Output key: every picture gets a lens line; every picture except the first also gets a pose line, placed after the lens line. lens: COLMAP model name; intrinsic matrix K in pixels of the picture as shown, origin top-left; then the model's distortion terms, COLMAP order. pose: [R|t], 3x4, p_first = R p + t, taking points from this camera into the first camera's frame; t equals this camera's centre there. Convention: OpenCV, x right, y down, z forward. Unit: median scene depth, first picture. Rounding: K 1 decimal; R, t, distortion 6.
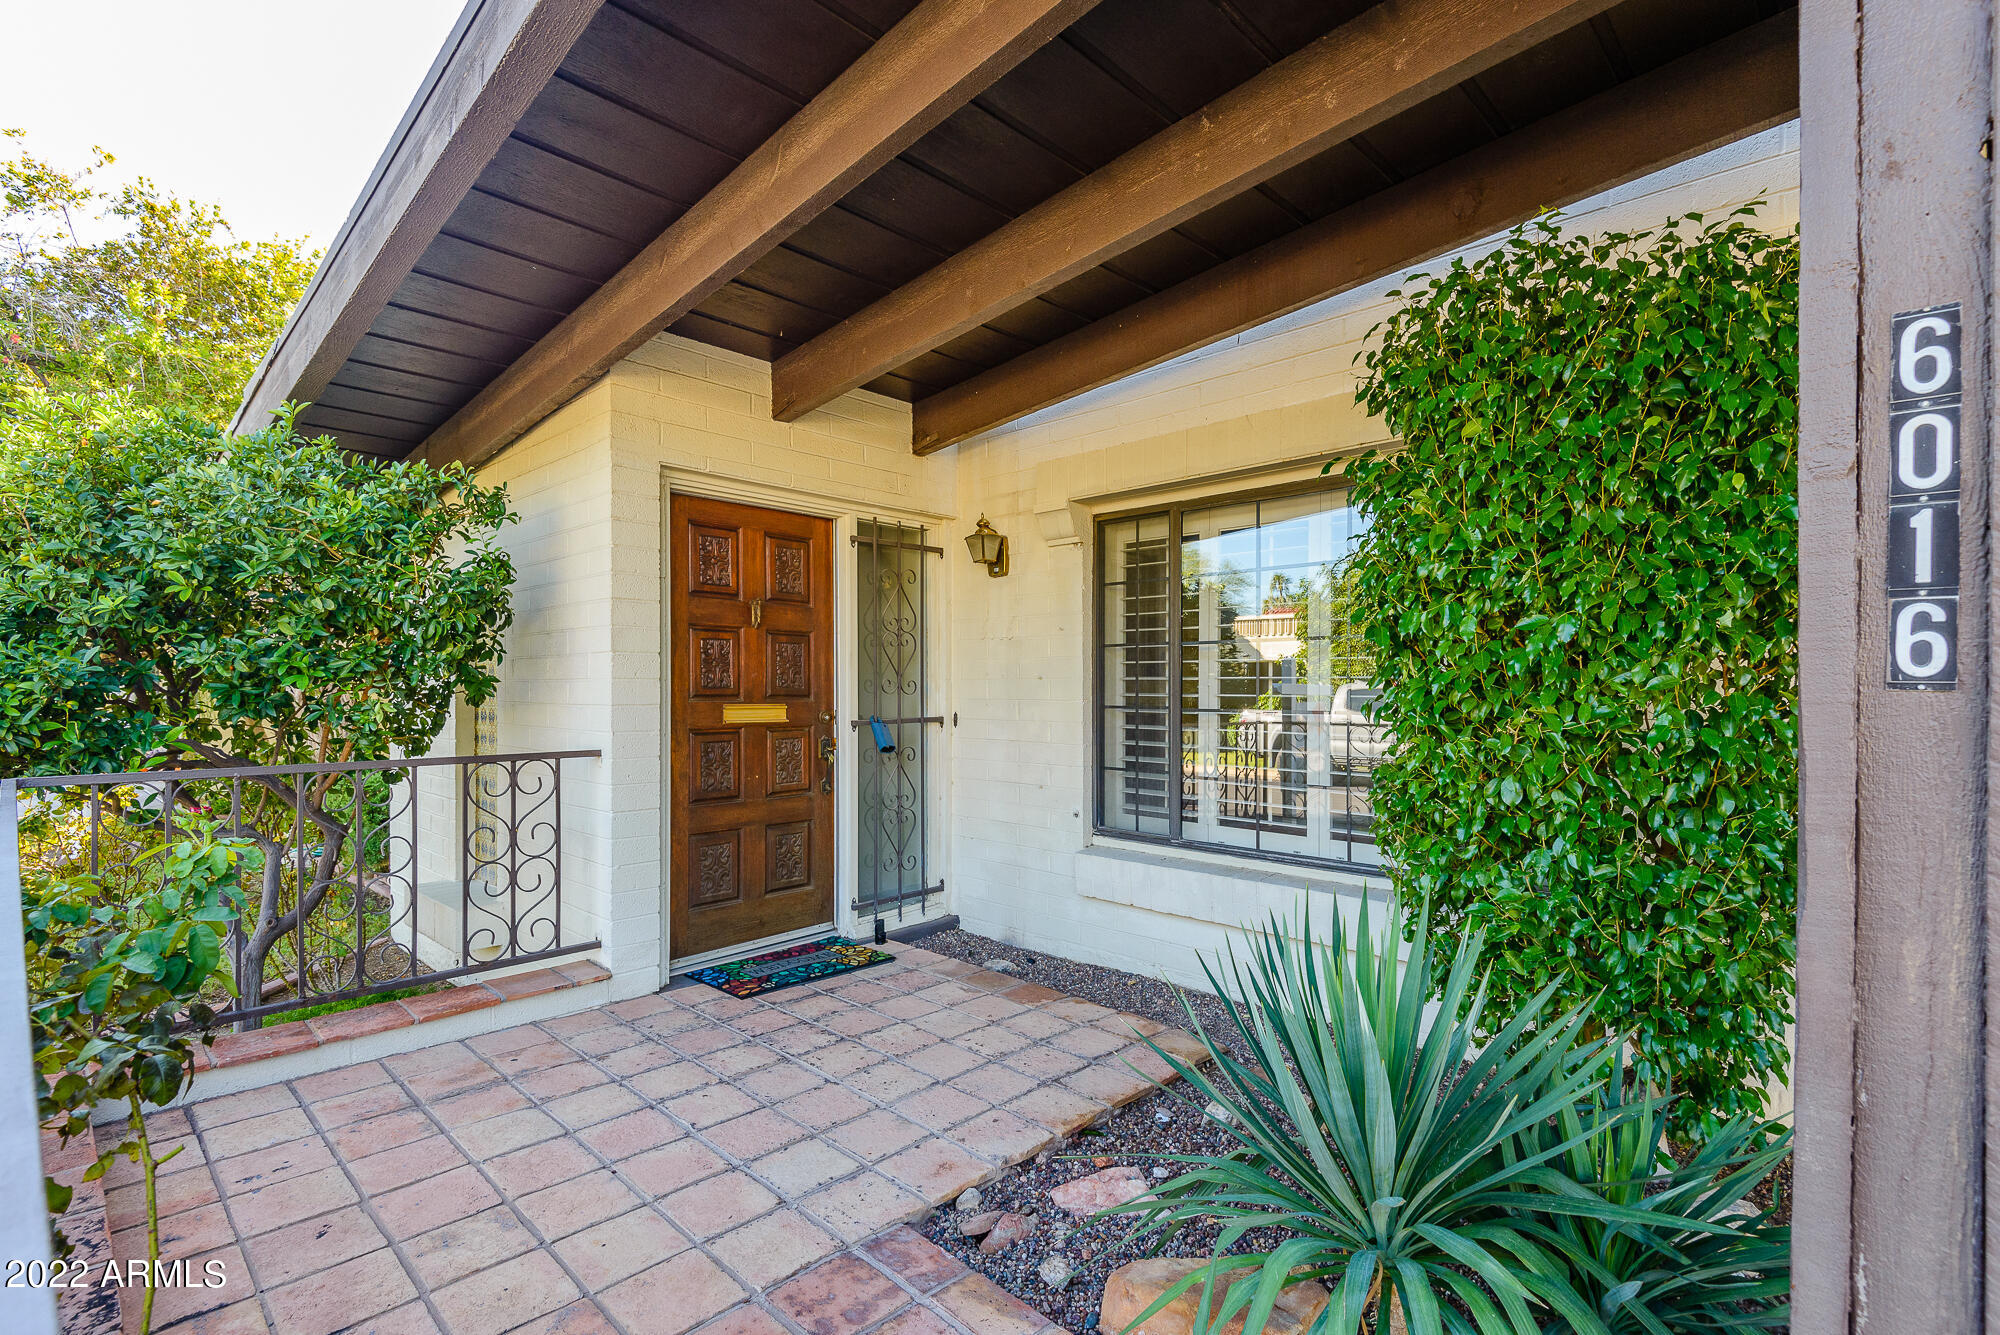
lens RADIAL K [[919.5, 0, 994.1], [0, 919.5, 695.2], [0, 0, 1]] dist [0.037889, -0.027633]
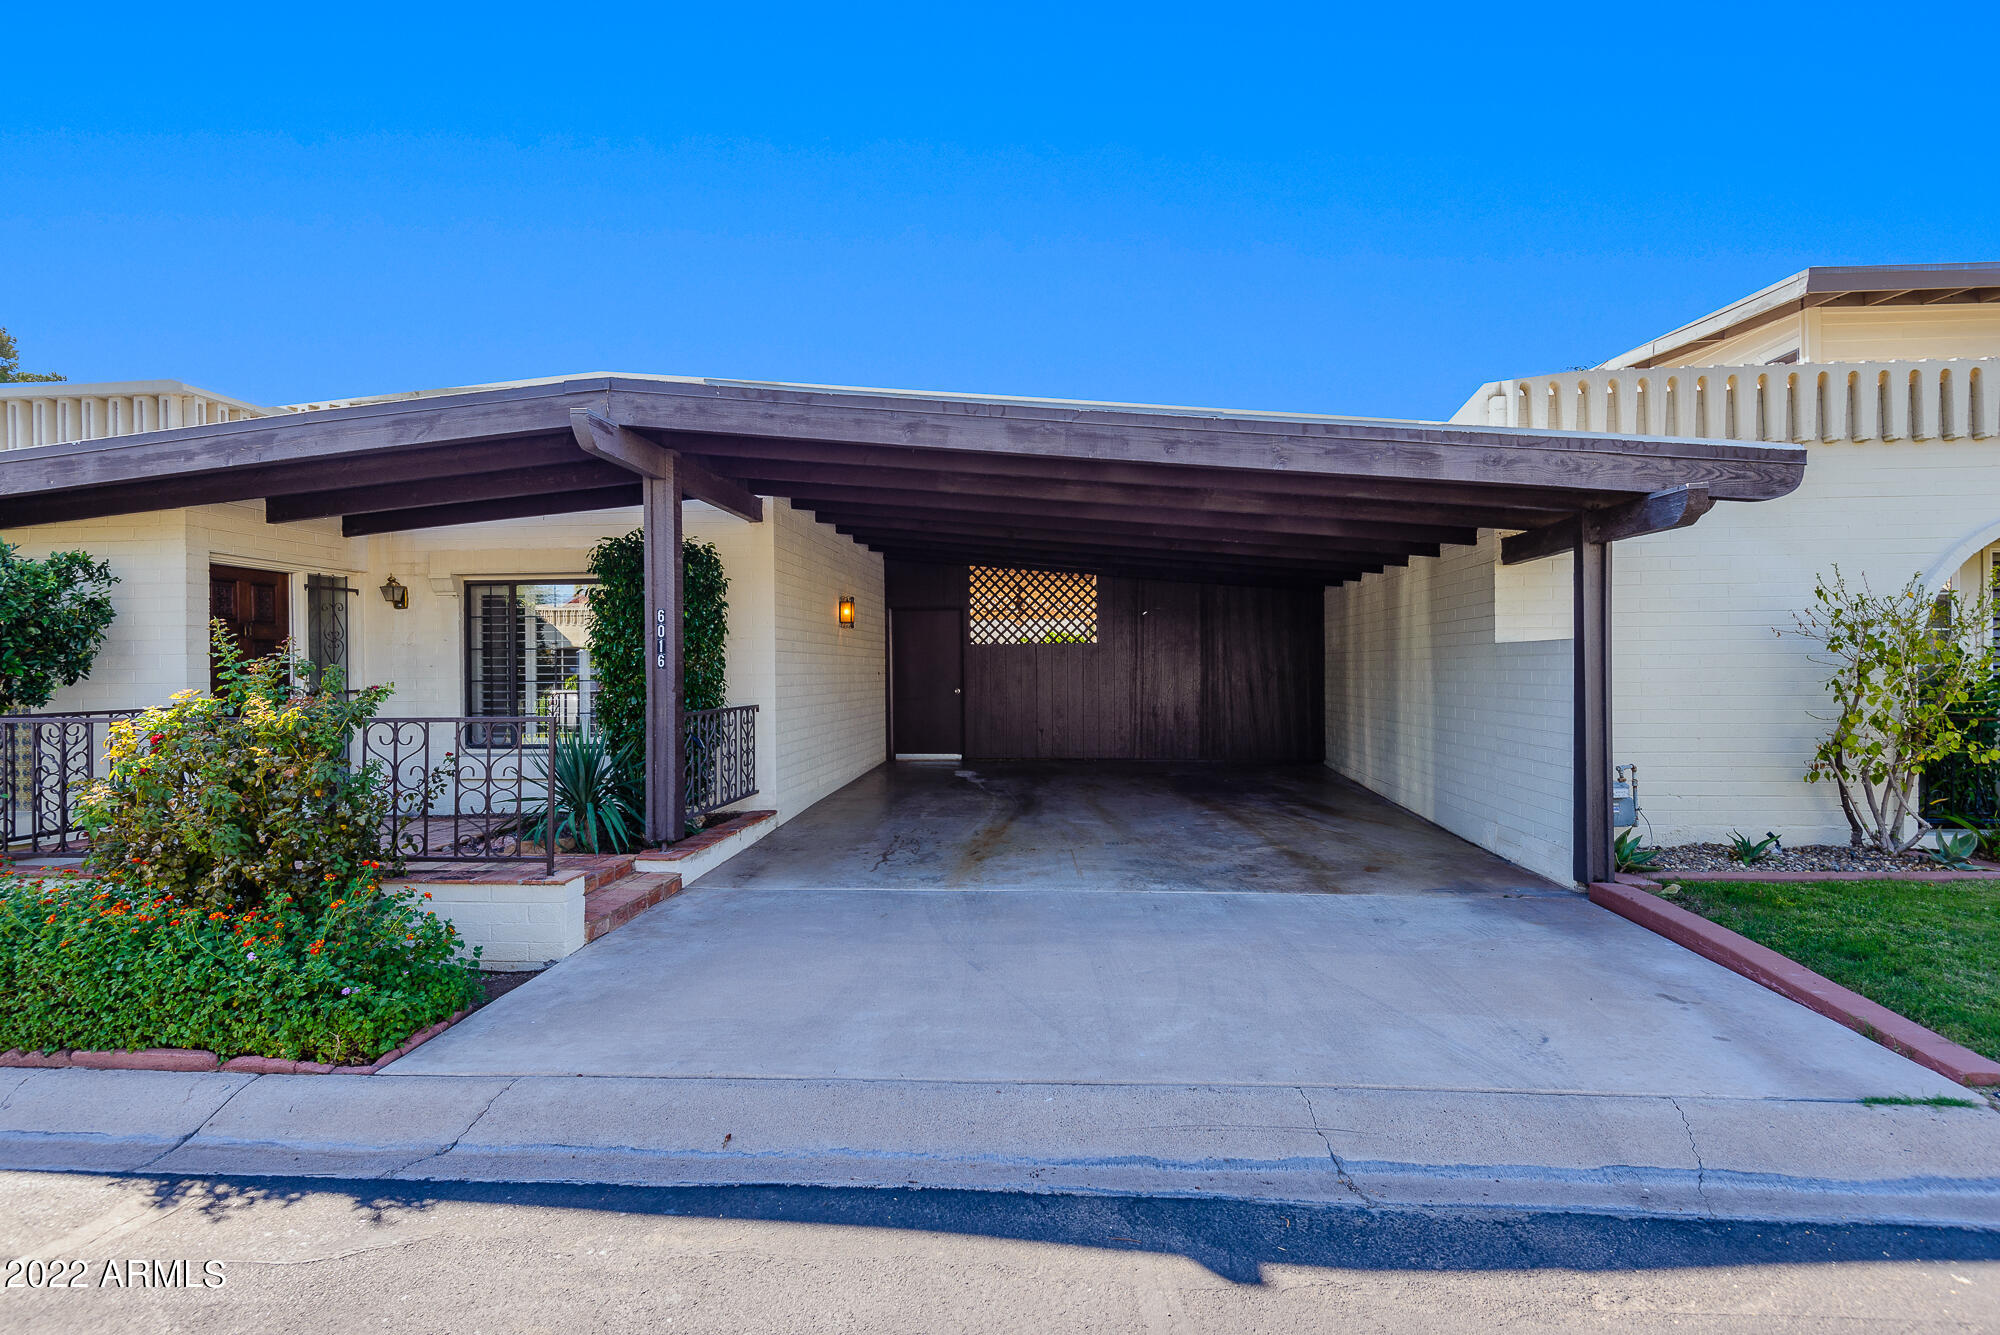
lens RADIAL K [[975.4, 0, 1000.0], [0, 975.4, 667.5], [0, 0, 1]] dist [0.040141, -0.029607]
pose [[0.774379, -0.004054, 0.632709, -0.318204], [0.013202, 0.999865, -0.009753, 0.018407], [-0.632584, 0.015905, 0.774328, -1.258509]]
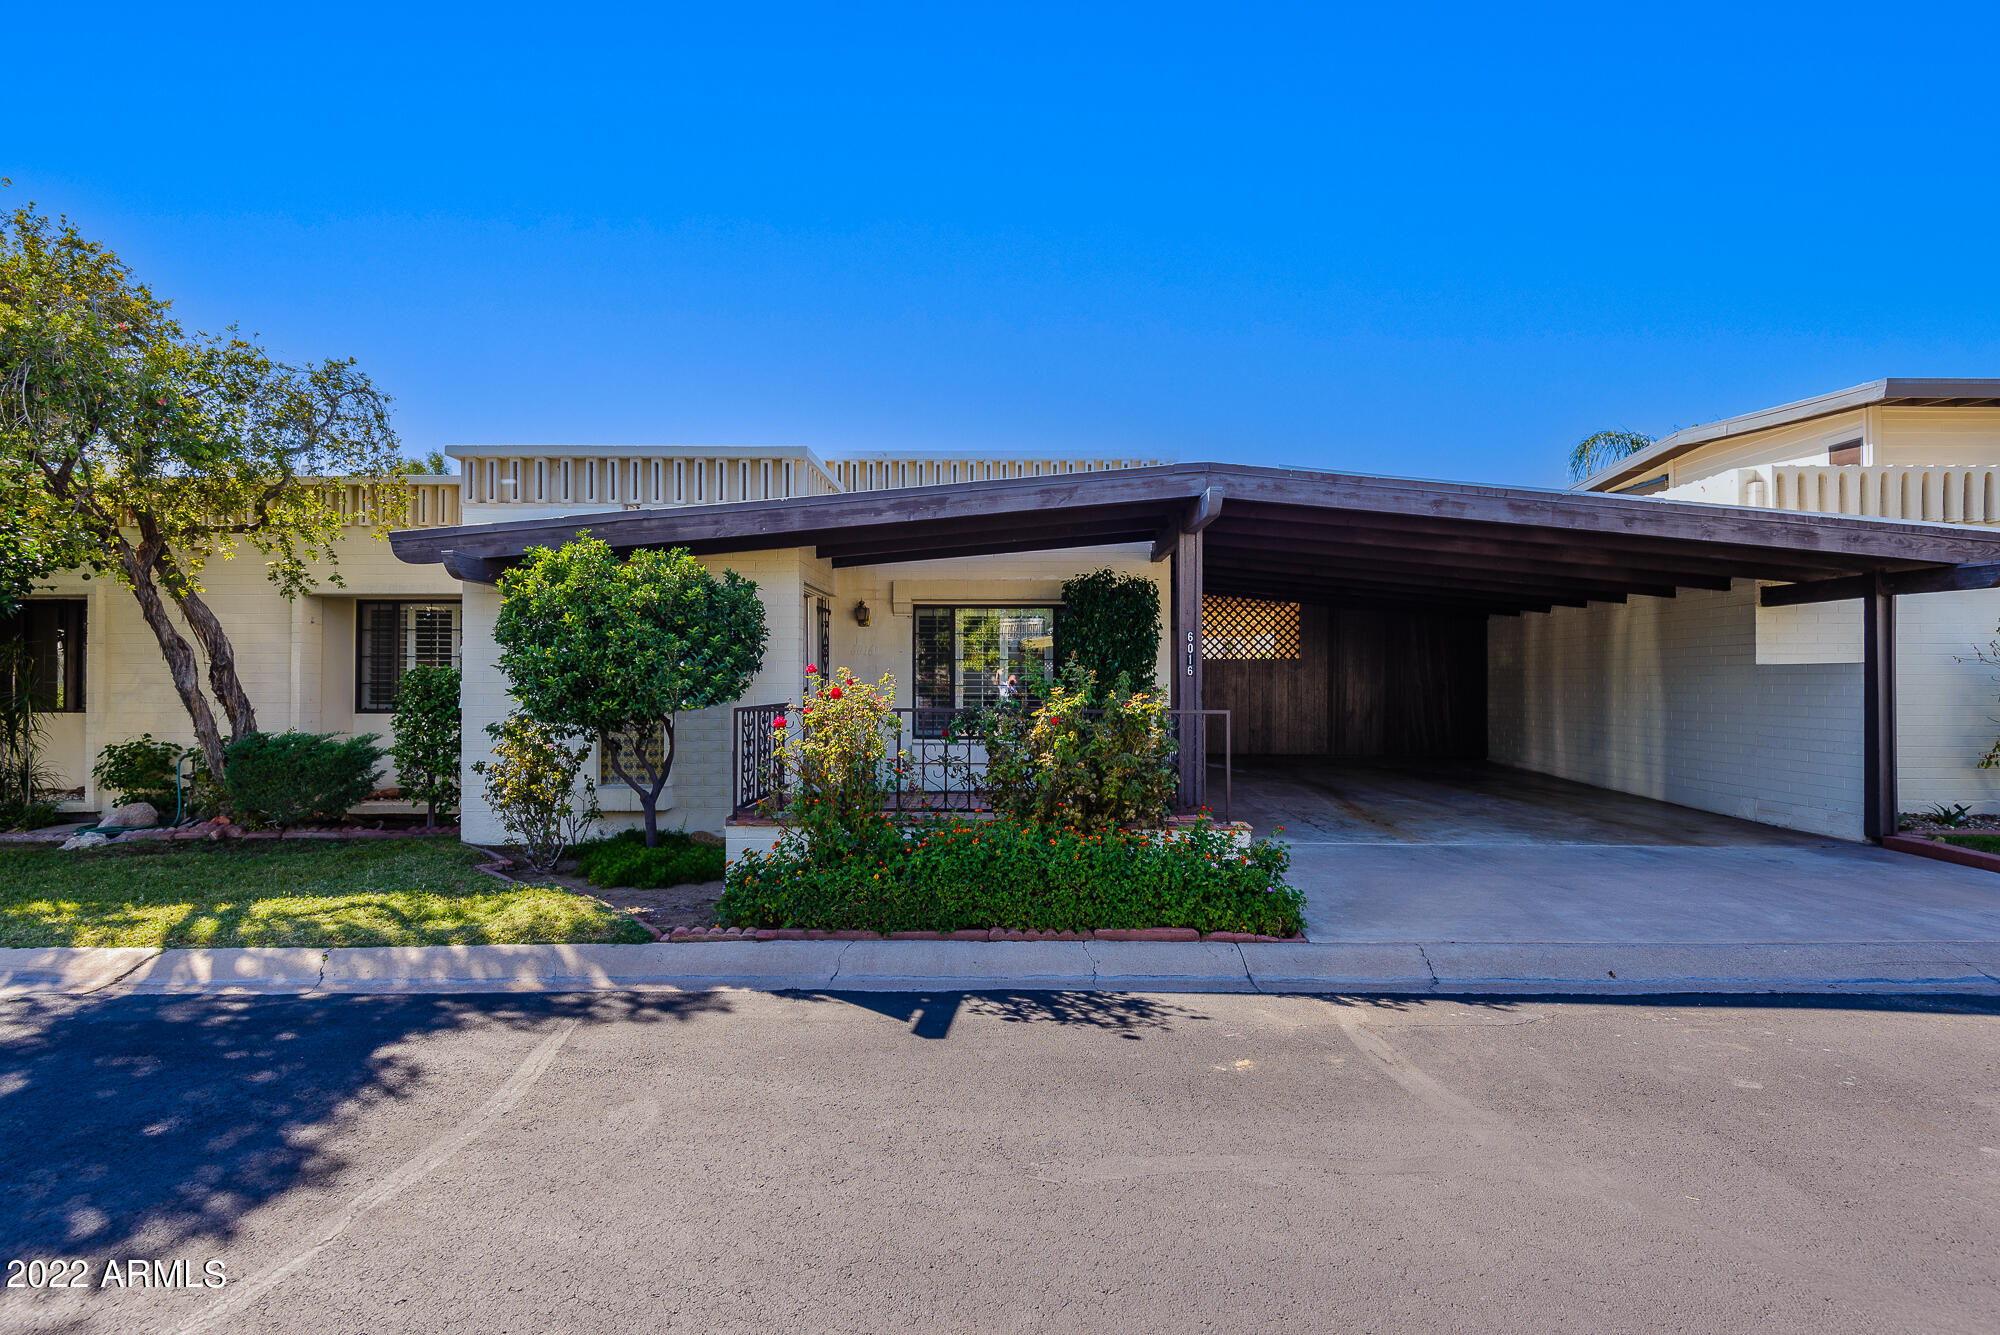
lens RADIAL K [[904.9, 0, 1000.0], [0, 904.9, 667.5], [0, 0, 1]] dist [0.035323, -0.024413]
pose [[0.735245, 0.013014, 0.677676, -1.287251], [0.001650, 0.999778, -0.020991, 0.018693], [-0.677799, 0.016552, 0.735061, -0.866311]]
